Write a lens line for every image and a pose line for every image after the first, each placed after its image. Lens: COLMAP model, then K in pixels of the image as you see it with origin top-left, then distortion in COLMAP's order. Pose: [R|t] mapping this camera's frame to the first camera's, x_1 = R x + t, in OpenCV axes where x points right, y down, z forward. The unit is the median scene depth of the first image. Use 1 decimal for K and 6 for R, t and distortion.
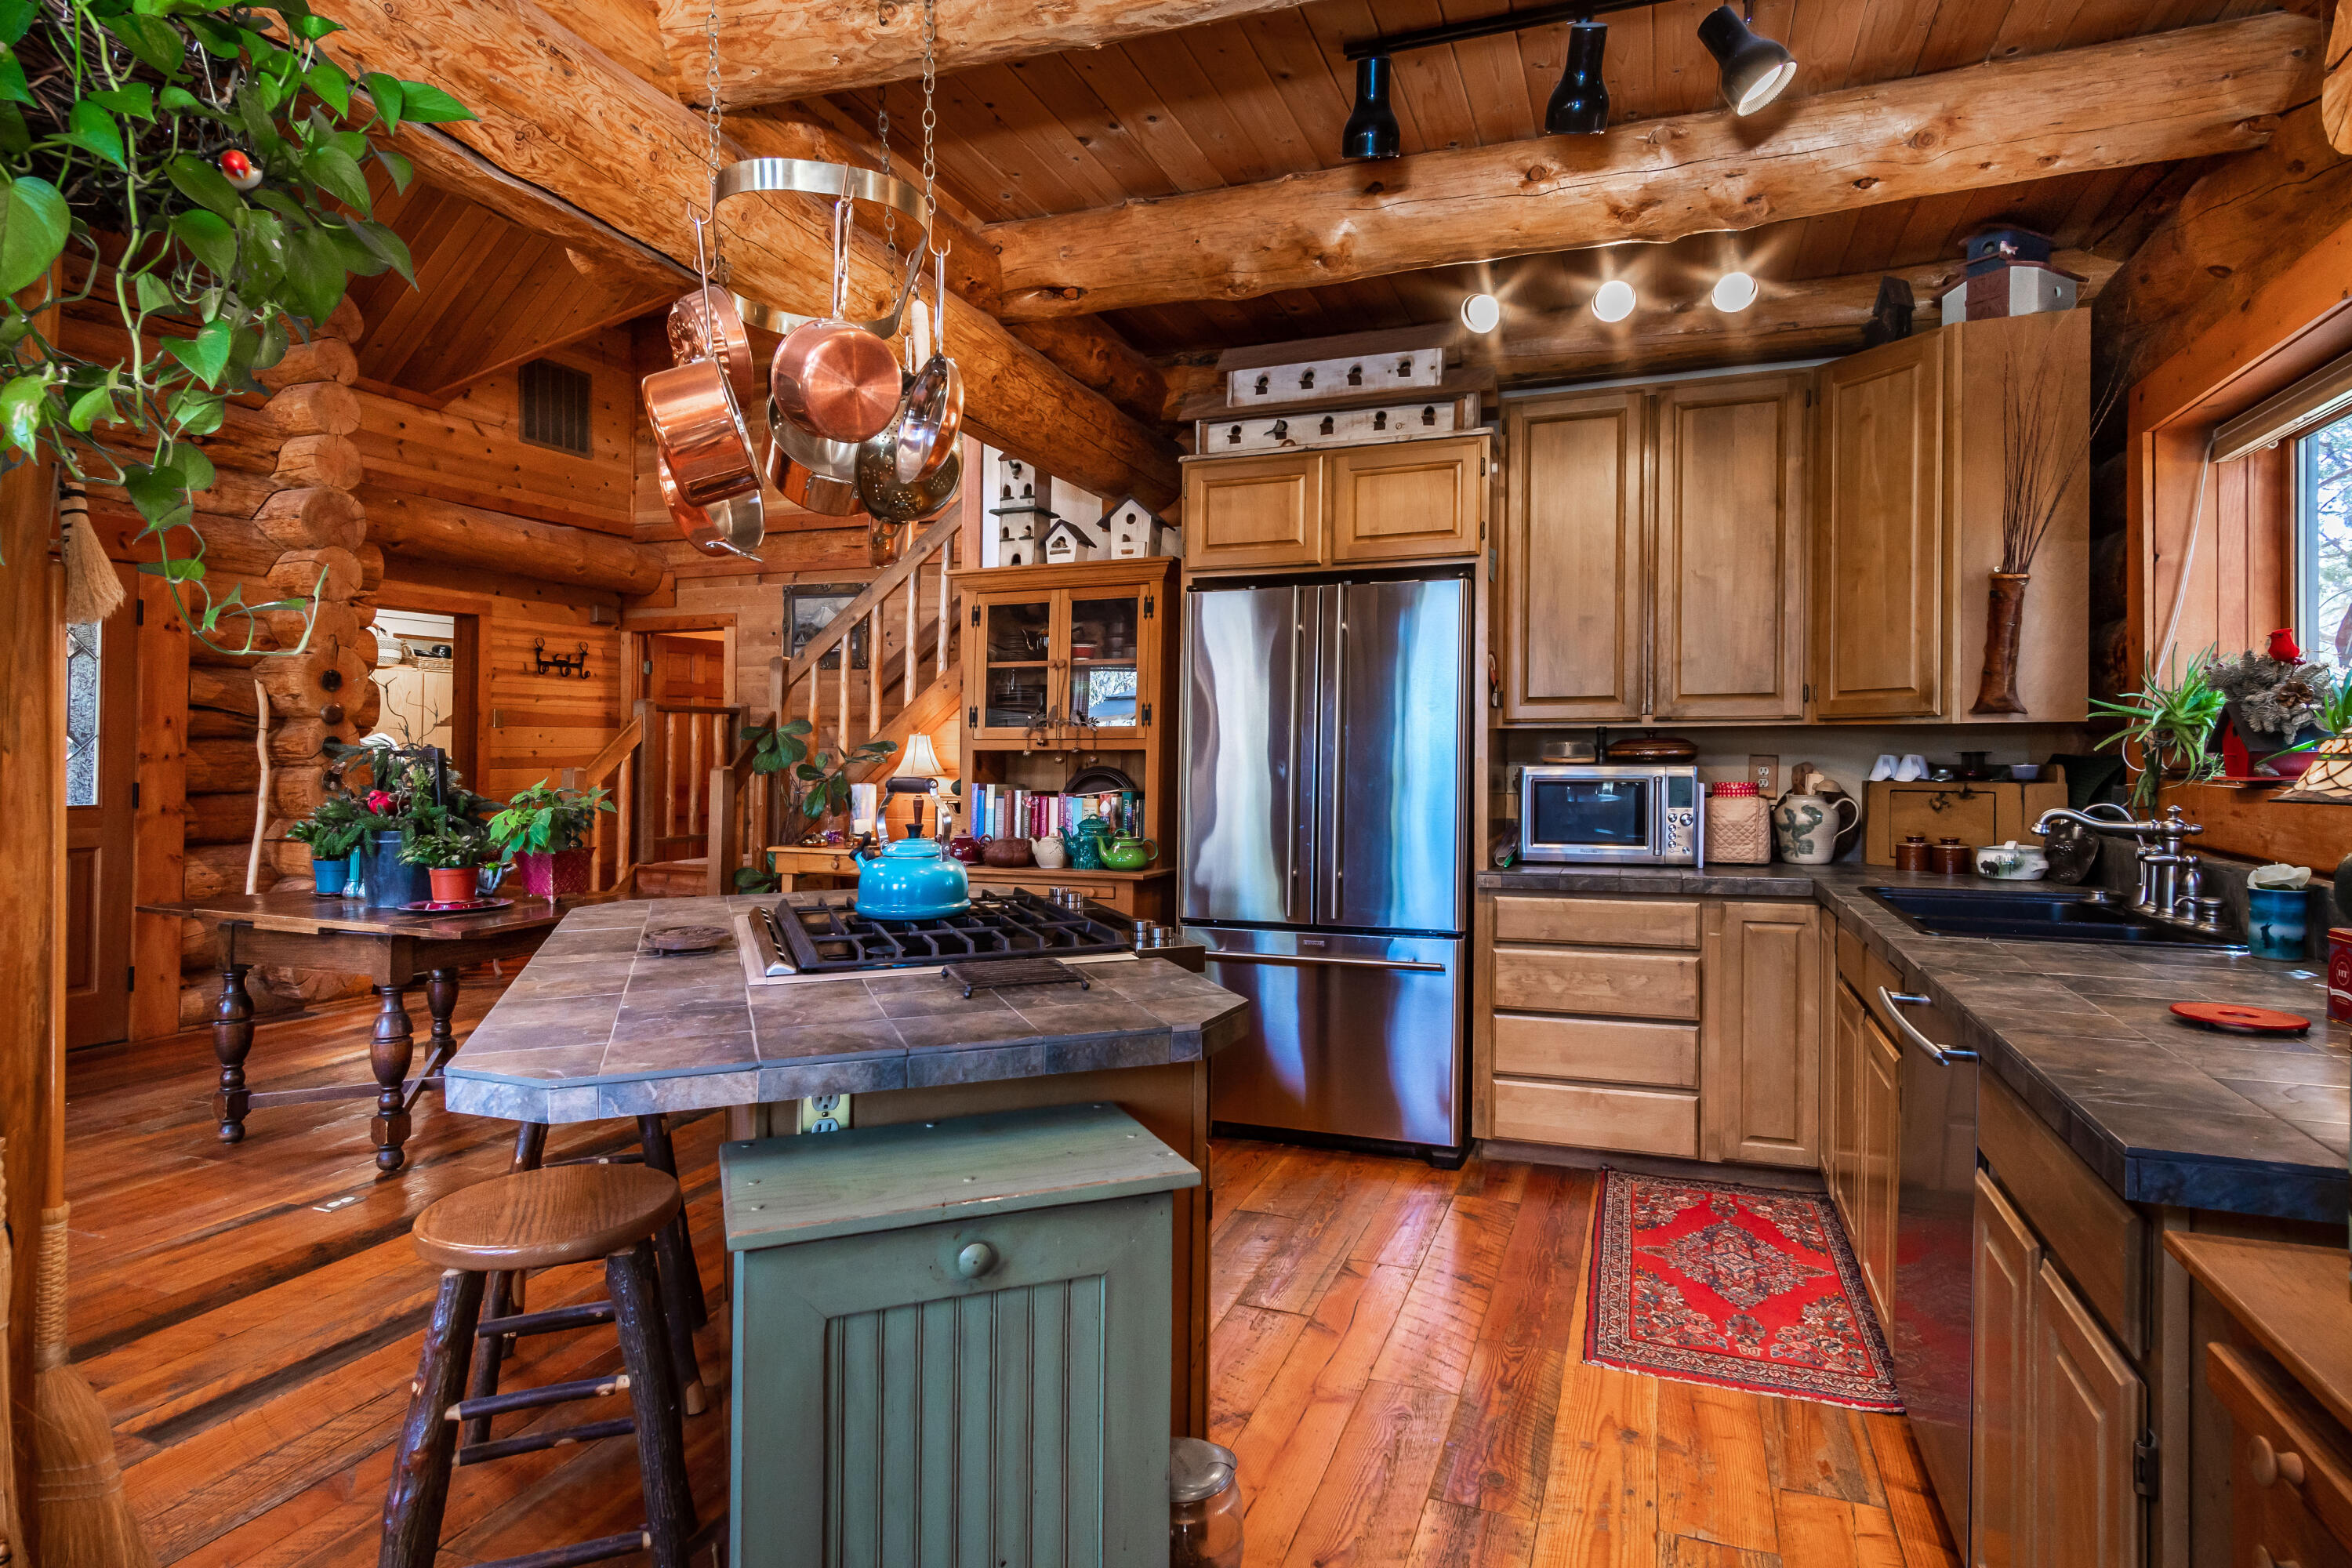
lens RADIAL K [[1274.3, 0, 1161.4], [0, 1274.3, 722.5], [0, 0, 1]] dist [-0.000839, 0.002615]
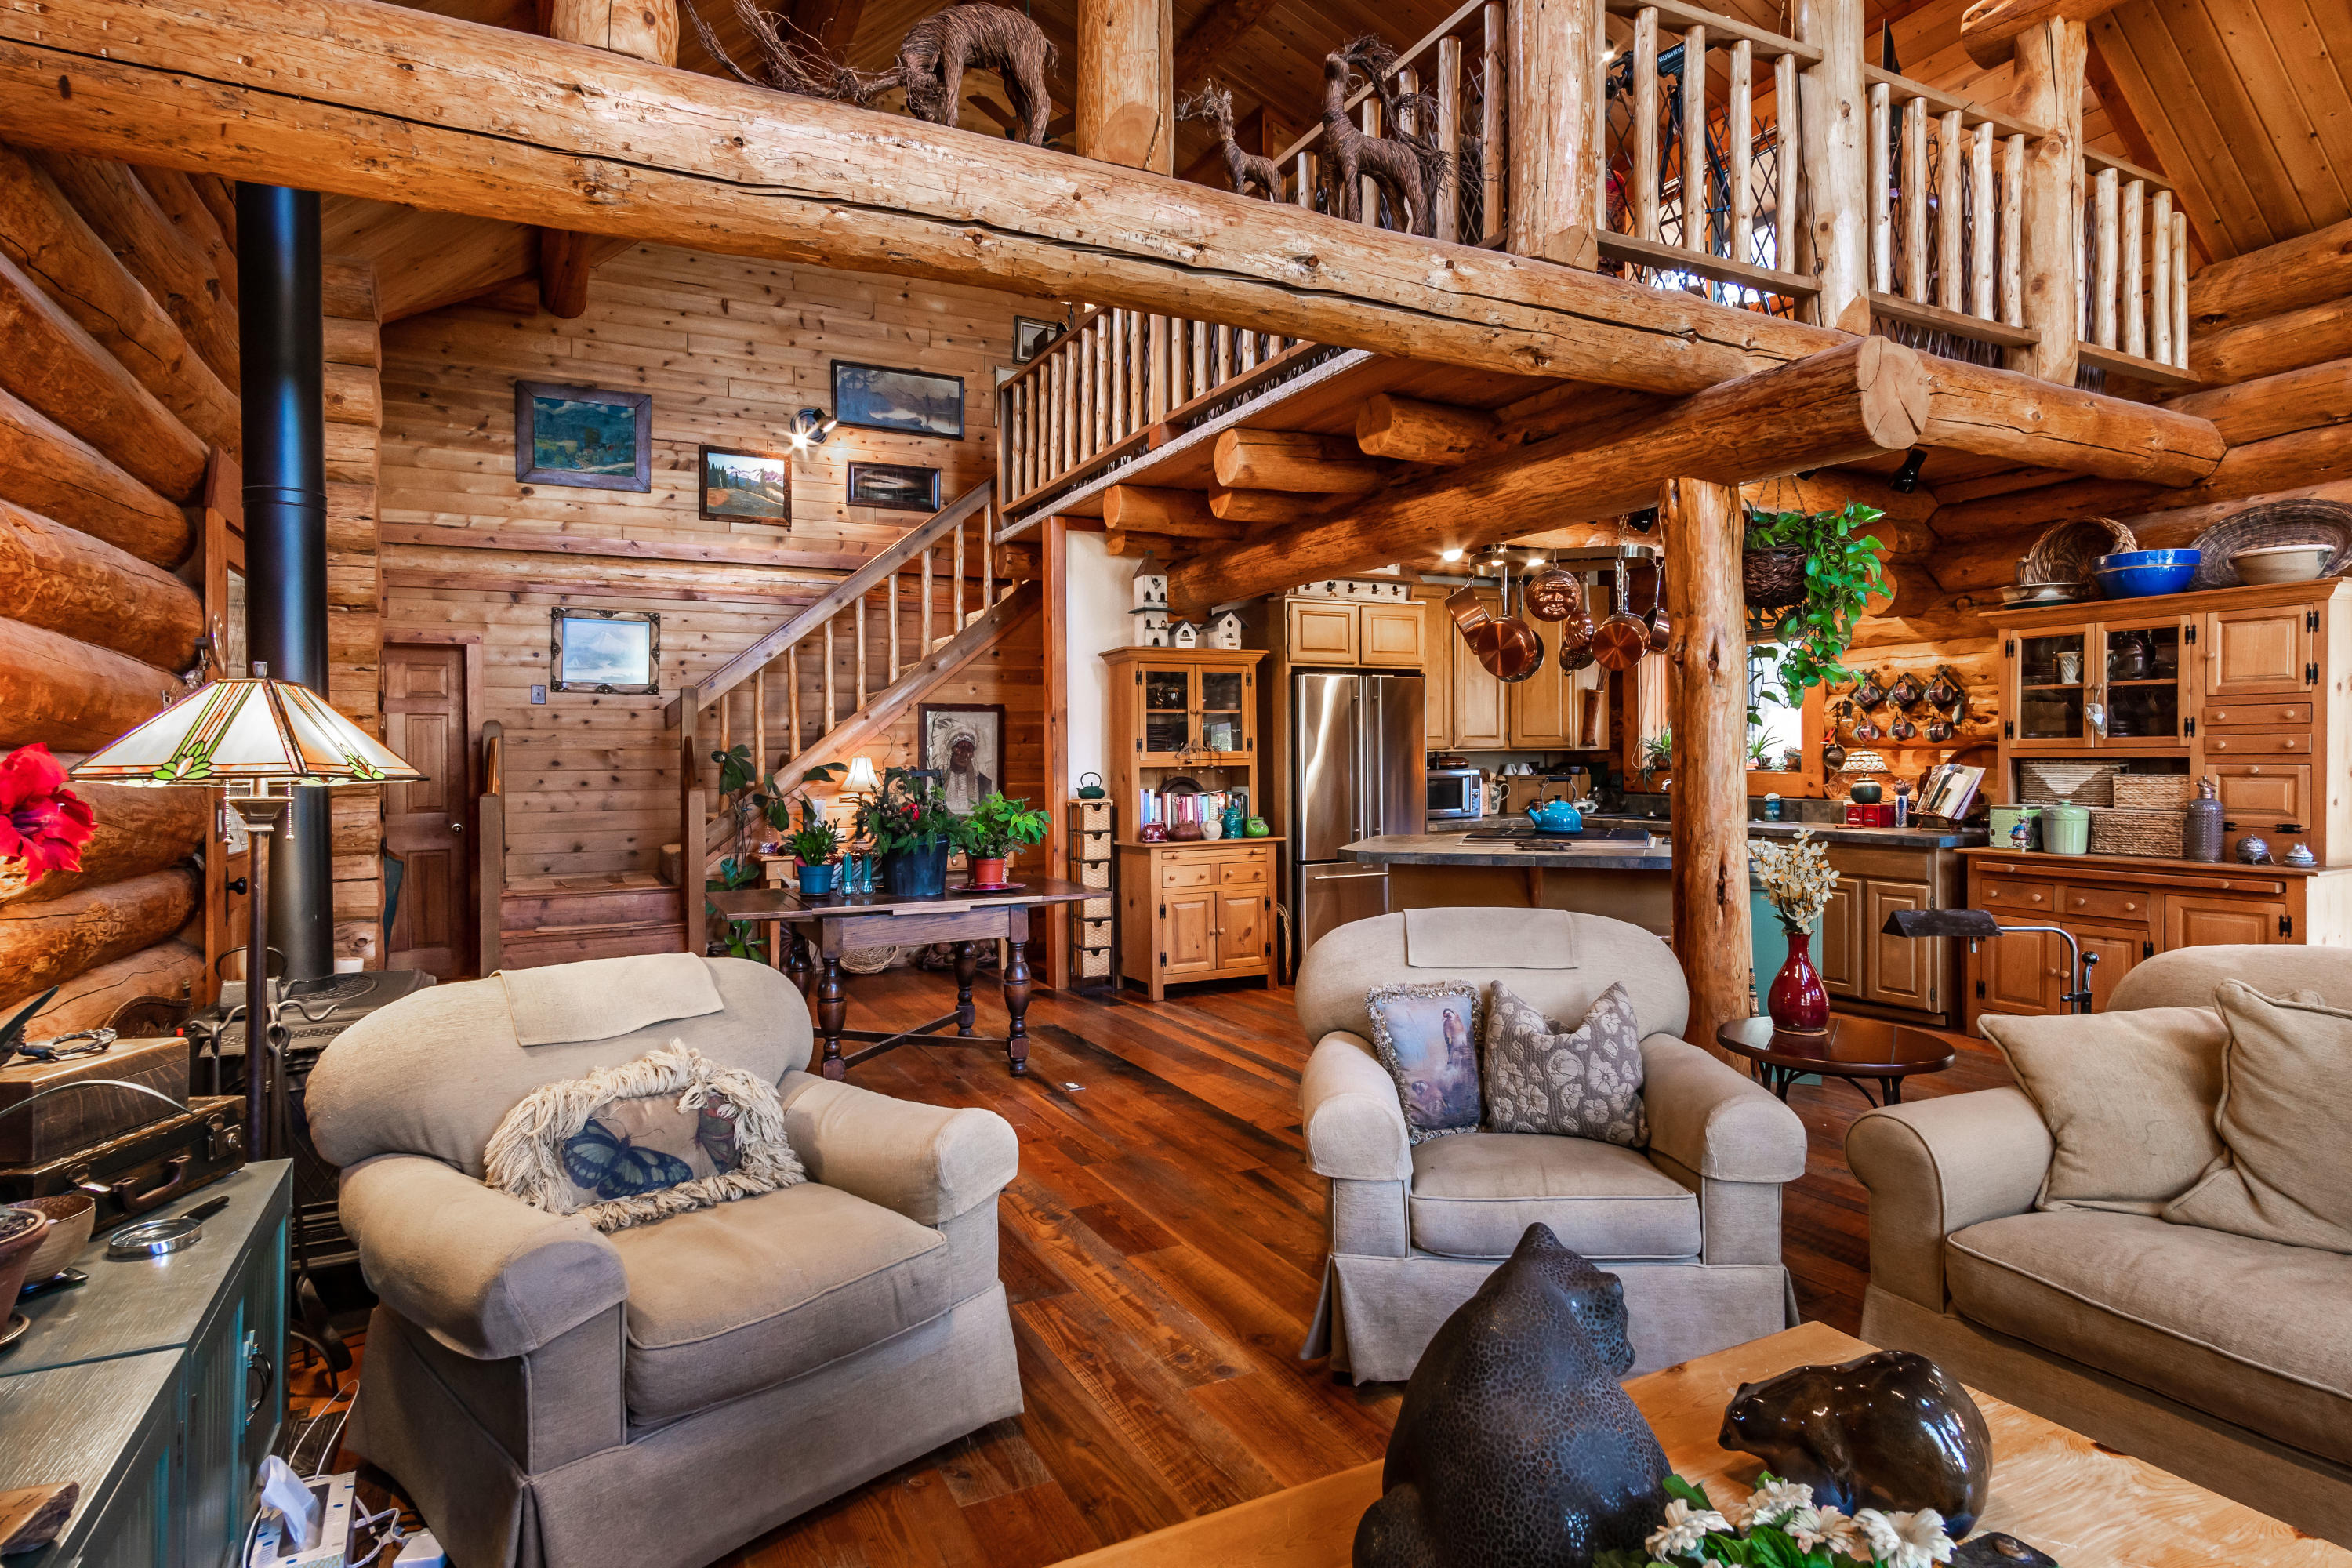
lens RADIAL K [[1264.2, 0, 1164.6], [0, 1264.2, 756.2], [0, 0, 1]] dist [0.002458, 0.001352]
pose [[0.662212, -0.003731, 0.749307, -1.337642], [-0.001409, 0.999980, 0.006225, -0.000596], [-0.749315, -0.005178, 0.662193, -0.009502]]
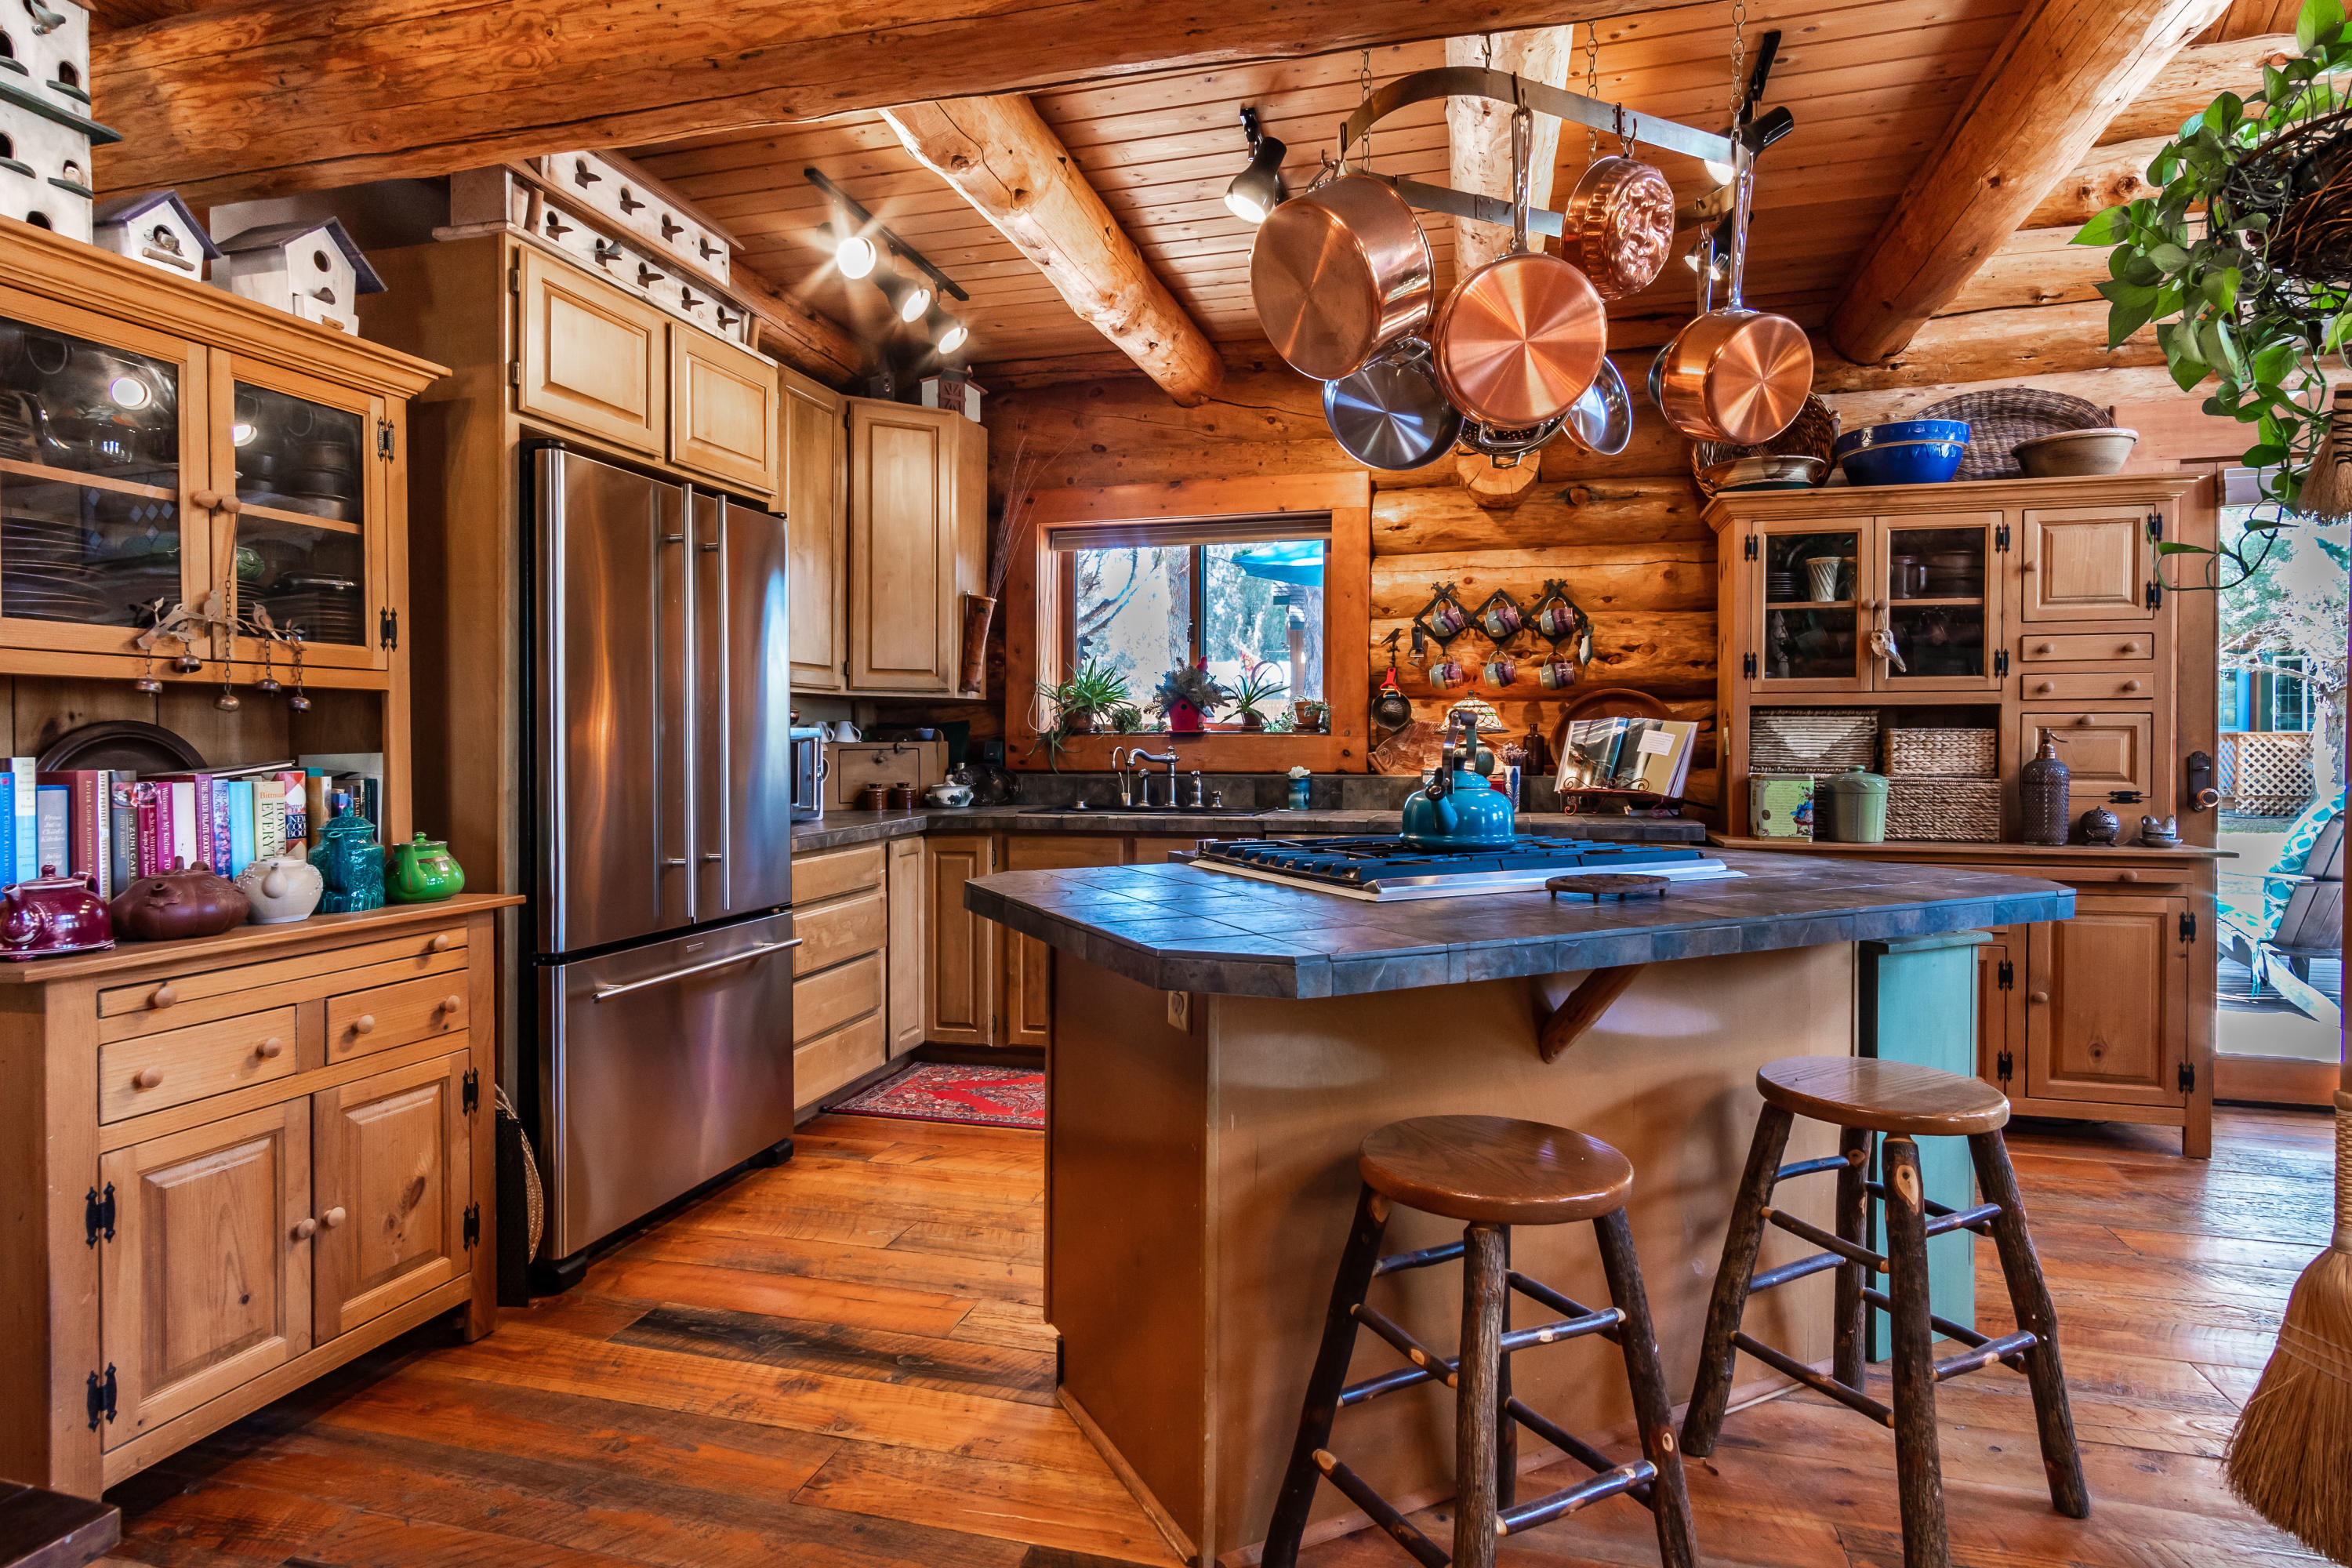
lens RADIAL K [[1264.2, 0, 1164.6], [0, 1264.2, 756.2], [0, 0, 1]] dist [0.002458, 0.001352]
pose [[-0.112386, -0.005380, 0.993650, -0.619432], [-0.011504, 0.999925, 0.004113, 0.045147], [-0.993598, -0.010969, -0.112439, 0.728284]]
